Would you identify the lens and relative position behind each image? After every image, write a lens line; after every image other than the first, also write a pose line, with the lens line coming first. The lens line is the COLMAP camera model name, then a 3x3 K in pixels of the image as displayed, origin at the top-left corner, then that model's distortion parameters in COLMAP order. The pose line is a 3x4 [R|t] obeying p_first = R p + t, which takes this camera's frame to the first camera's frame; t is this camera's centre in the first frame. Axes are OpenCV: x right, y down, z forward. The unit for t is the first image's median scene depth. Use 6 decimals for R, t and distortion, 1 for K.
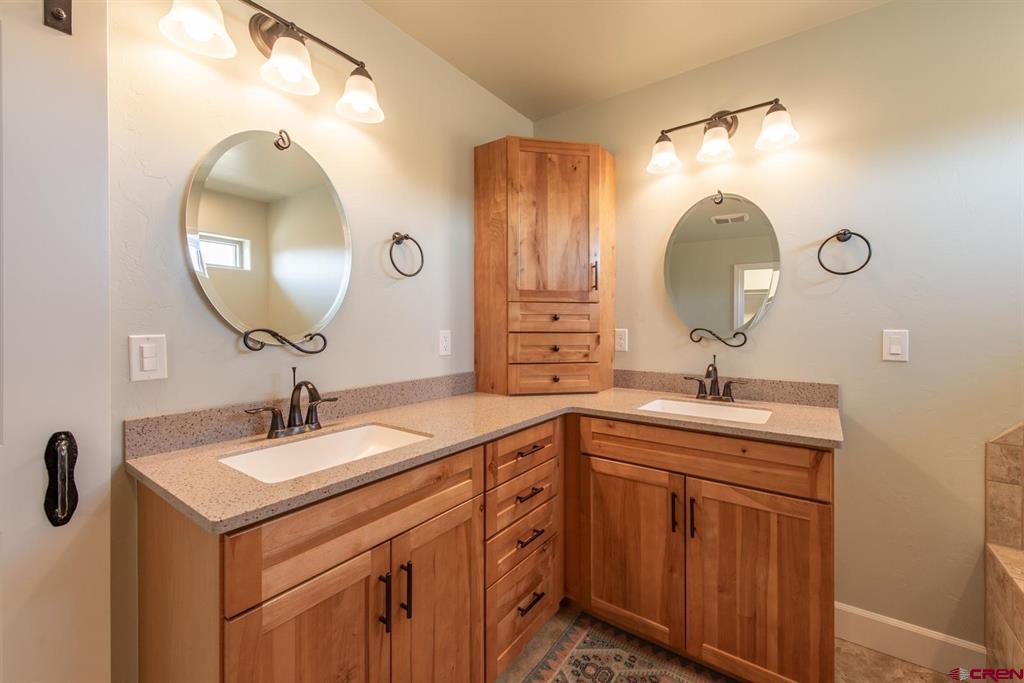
lens RADIAL K [[401.8, 0, 539.7], [0, 401.8, 332.3], [0, 0, 1]] dist [0.015495, -0.004134]
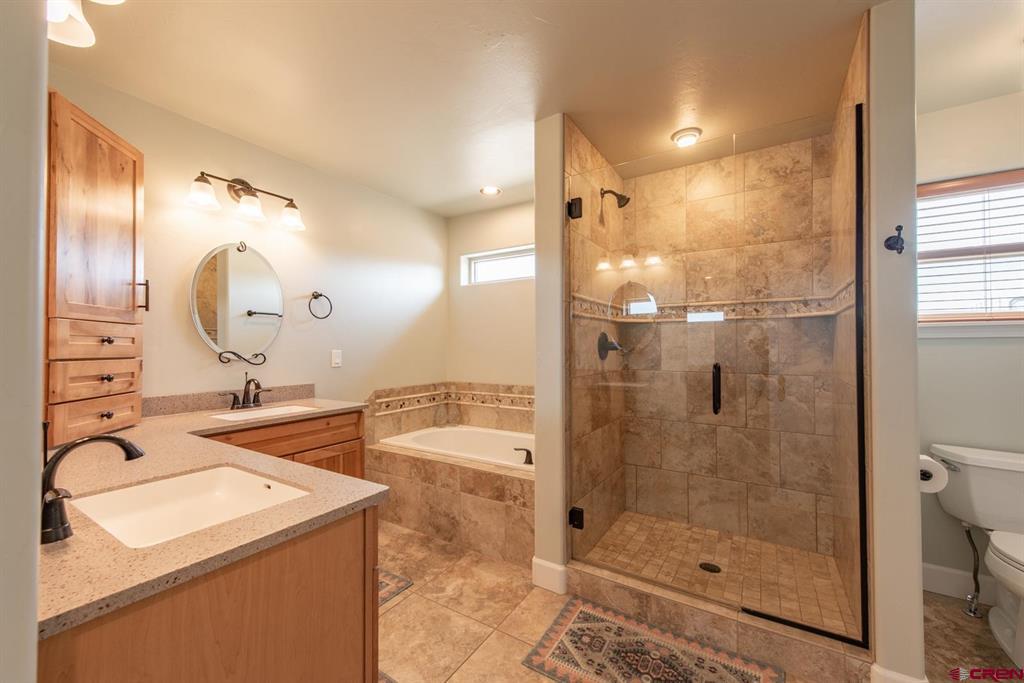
lens RADIAL K [[401.8, 0, 513.7], [0, 401.8, 340.0], [0, 0, 1]] dist [0.015495, -0.004134]
pose [[-0.038223, 0.013920, 0.999172, -0.989511], [0.016431, 0.999777, -0.013300, -0.015447], [-0.999134, 0.015909, -0.038443, 0.244432]]
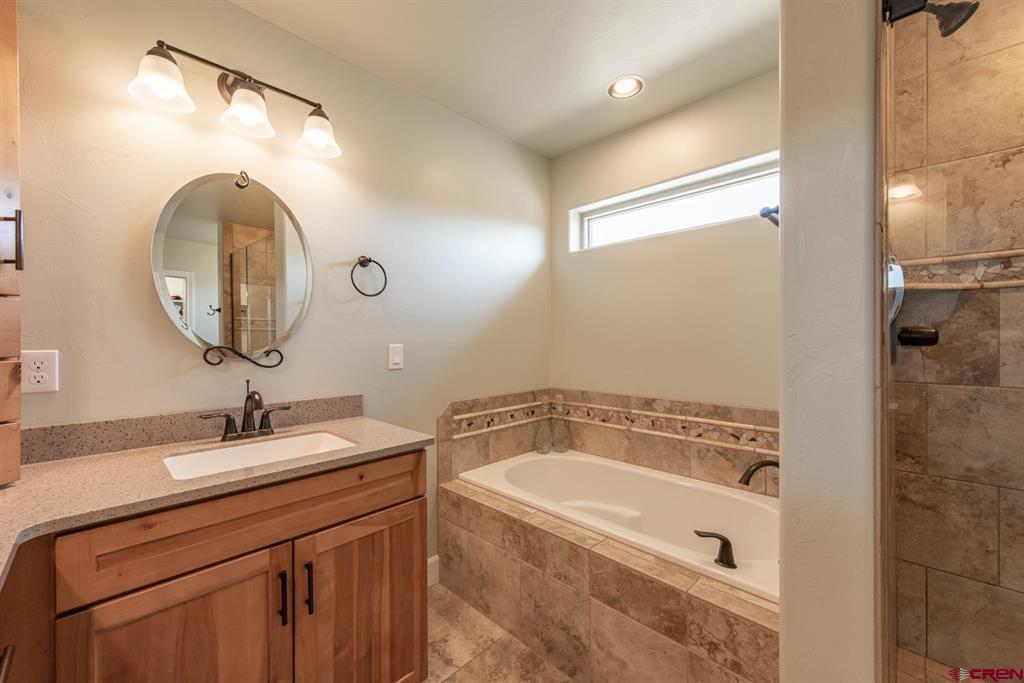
lens RADIAL K [[401.8, 0, 513.6], [0, 401.8, 339.3], [0, 0, 1]] dist [0.015495, -0.004134]
pose [[0.174420, -0.001044, 0.984671, -0.285801], [0.017839, 0.999839, -0.002100, -0.012766], [-0.984510, 0.017932, 0.174410, 0.407163]]
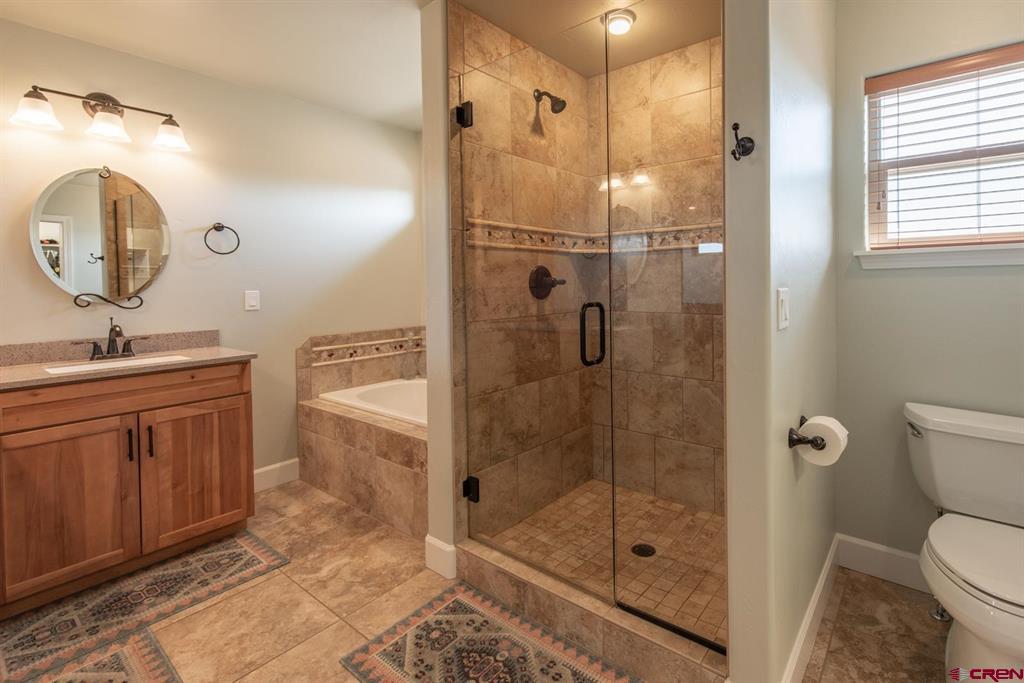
lens RADIAL K [[469.2, 0, 588.2], [0, 469.2, 286.8], [0, 0, 1]] dist [0.013099, -0.002536]
pose [[0.023516, -0.009796, 0.999675, -0.942817], [0.028005, 0.999566, 0.009137, -0.002262], [-0.999331, 0.027781, 0.023780, -0.373079]]
